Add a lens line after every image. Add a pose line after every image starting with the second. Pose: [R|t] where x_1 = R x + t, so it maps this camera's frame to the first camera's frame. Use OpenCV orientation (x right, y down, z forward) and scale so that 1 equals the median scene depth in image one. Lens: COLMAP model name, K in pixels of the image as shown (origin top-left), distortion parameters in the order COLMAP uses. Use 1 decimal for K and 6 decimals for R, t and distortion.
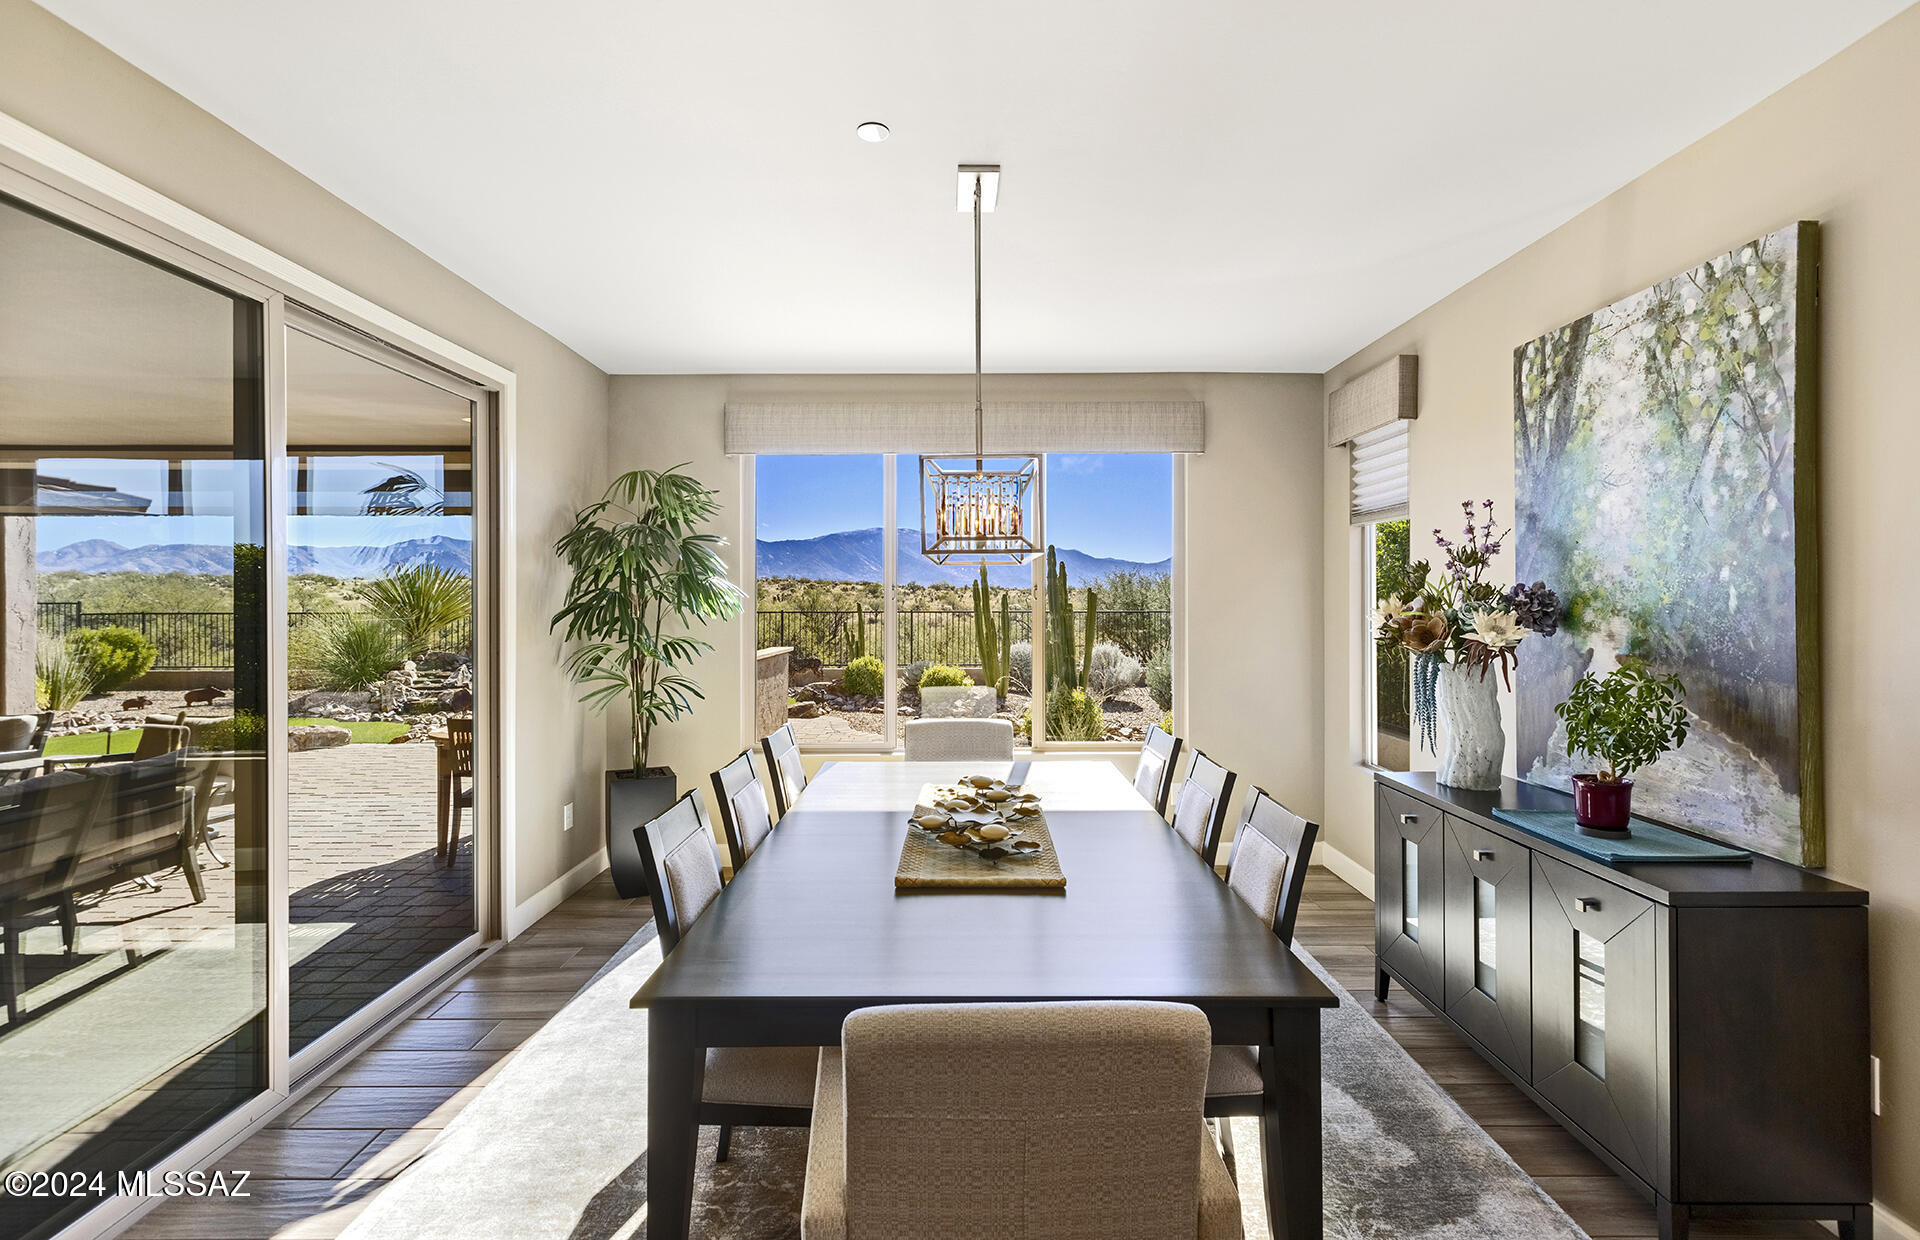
lens RADIAL K [[884.8, 0, 933.5], [0, 884.8, 602.8], [0, 0, 1]] dist [0.005889, -0.000617]
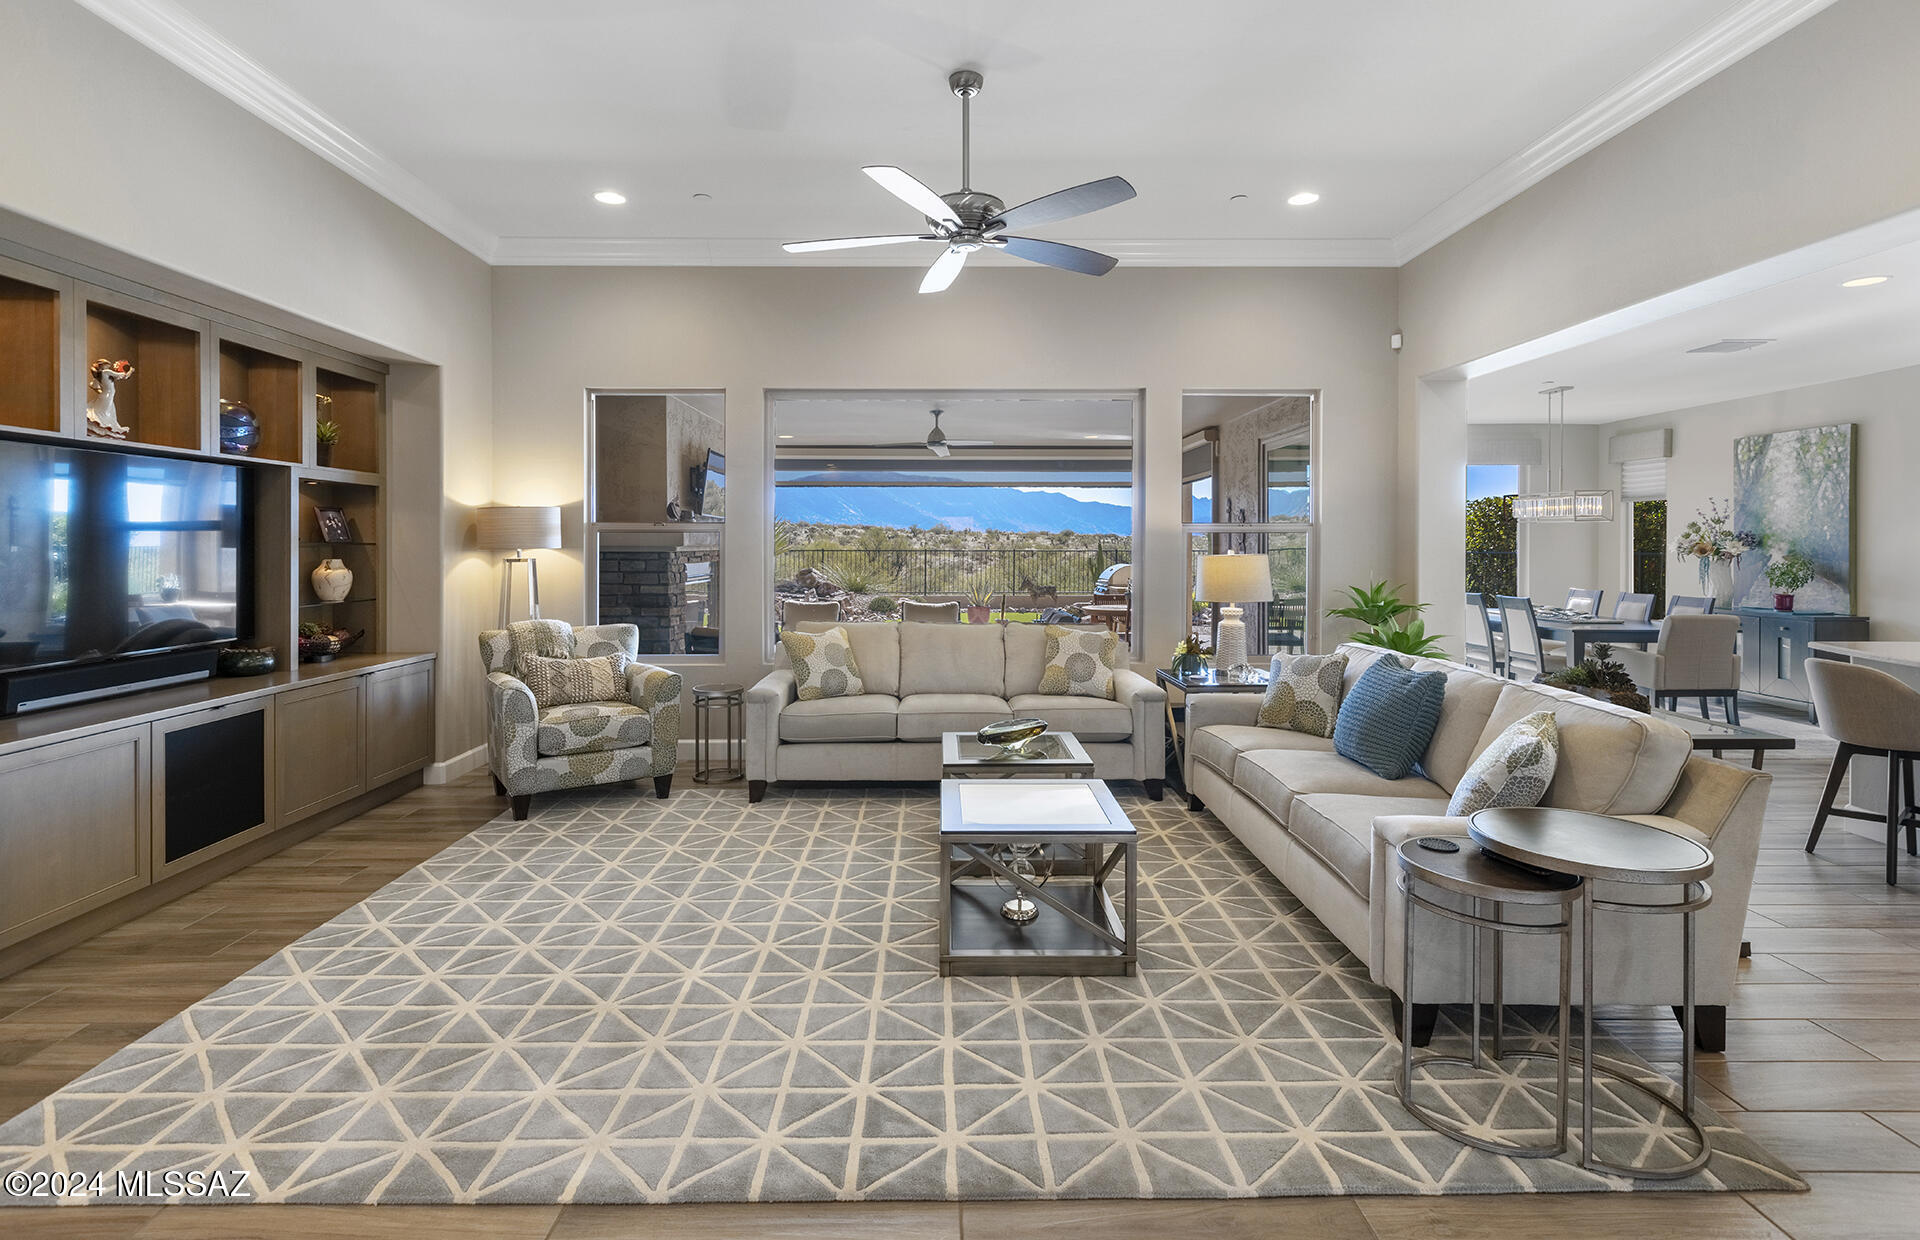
lens RADIAL K [[884.8, 0, 945.0], [0, 884.8, 555.0], [0, 0, 1]] dist [0.005889, -0.000617]
pose [[0.999965, 0.003184, 0.007713, -1.282461], [-0.003257, 0.999949, 0.009535, 0.024584], [-0.007683, -0.009560, 0.999925, -1.212049]]
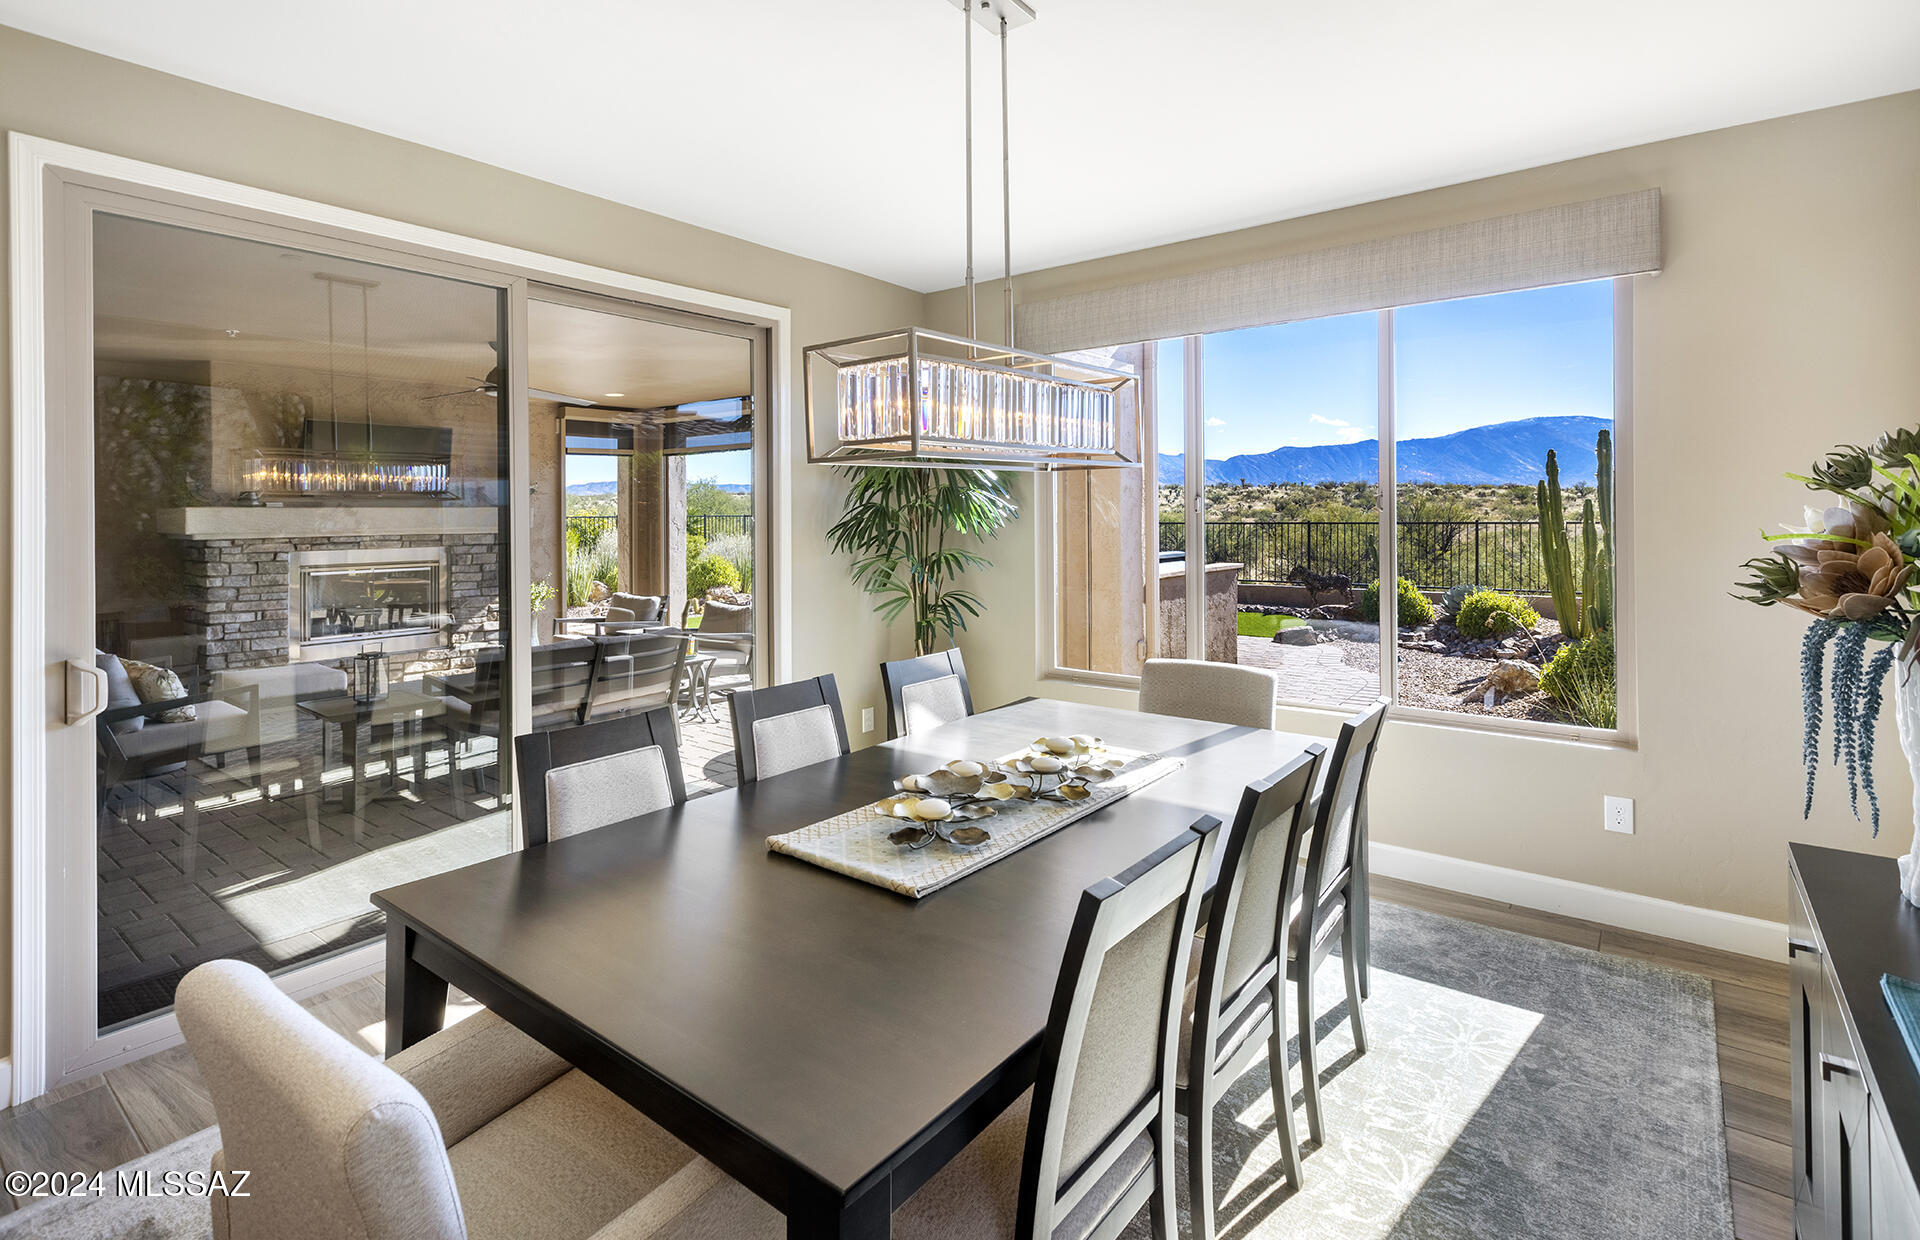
lens RADIAL K [[884.8, 0, 934.0], [0, 884.8, 513.5], [0, 0, 1]] dist [0.005889, -0.000617]
pose [[0.791333, -0.005607, -0.611360, 0.340032], [0.006670, 0.999978, -0.000538, -0.003818], [0.611349, -0.003652, 0.791353, 0.241826]]
